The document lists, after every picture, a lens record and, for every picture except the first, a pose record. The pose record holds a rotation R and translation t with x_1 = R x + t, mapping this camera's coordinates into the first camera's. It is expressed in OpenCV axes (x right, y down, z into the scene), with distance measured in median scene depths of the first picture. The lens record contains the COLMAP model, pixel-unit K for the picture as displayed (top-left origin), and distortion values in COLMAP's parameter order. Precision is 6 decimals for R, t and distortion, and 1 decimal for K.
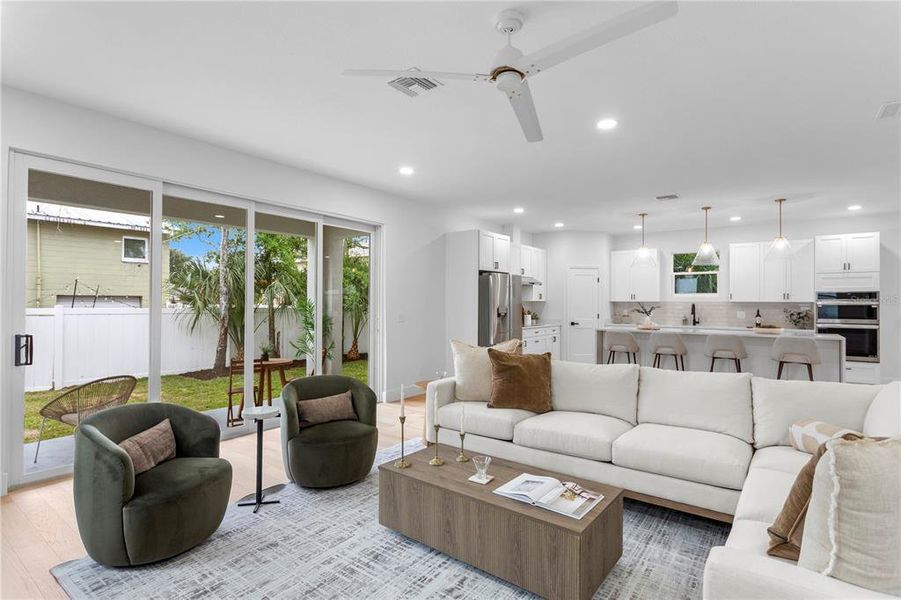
lens RADIAL K [[452.9, 0, 456.3], [0, 452.9, 300.7], [0, 0, 1]] dist [0.014674, 0.000591]
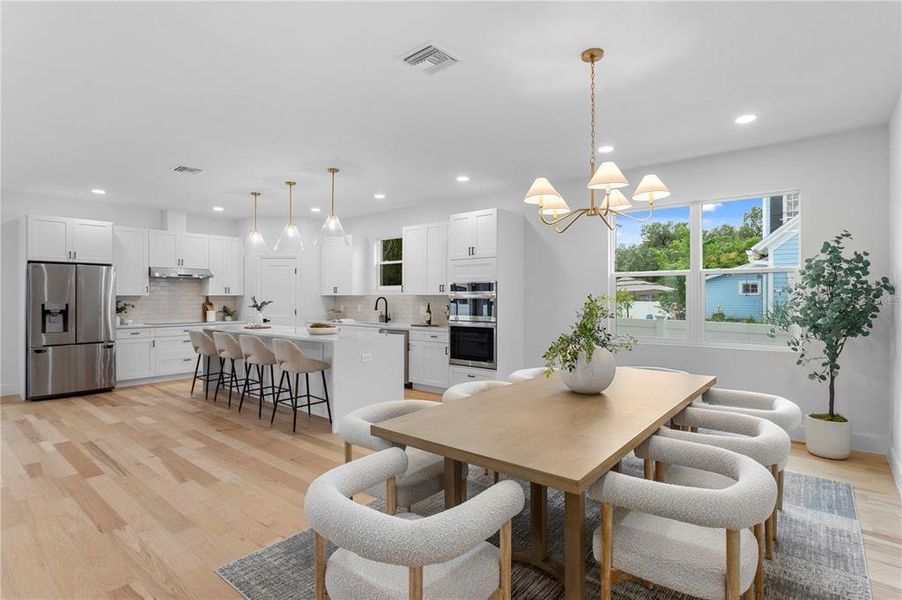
lens RADIAL K [[454.4, 0, 451.0], [0, 454.4, 300.0], [0, 0, 1]] dist [-0.016839, 0.000763]
pose [[0.998232, -0.004269, -0.059280, 0.857322], [0.004897, 0.999933, 0.010457, 0.003650], [0.059232, -0.010729, 0.998187, 0.189207]]
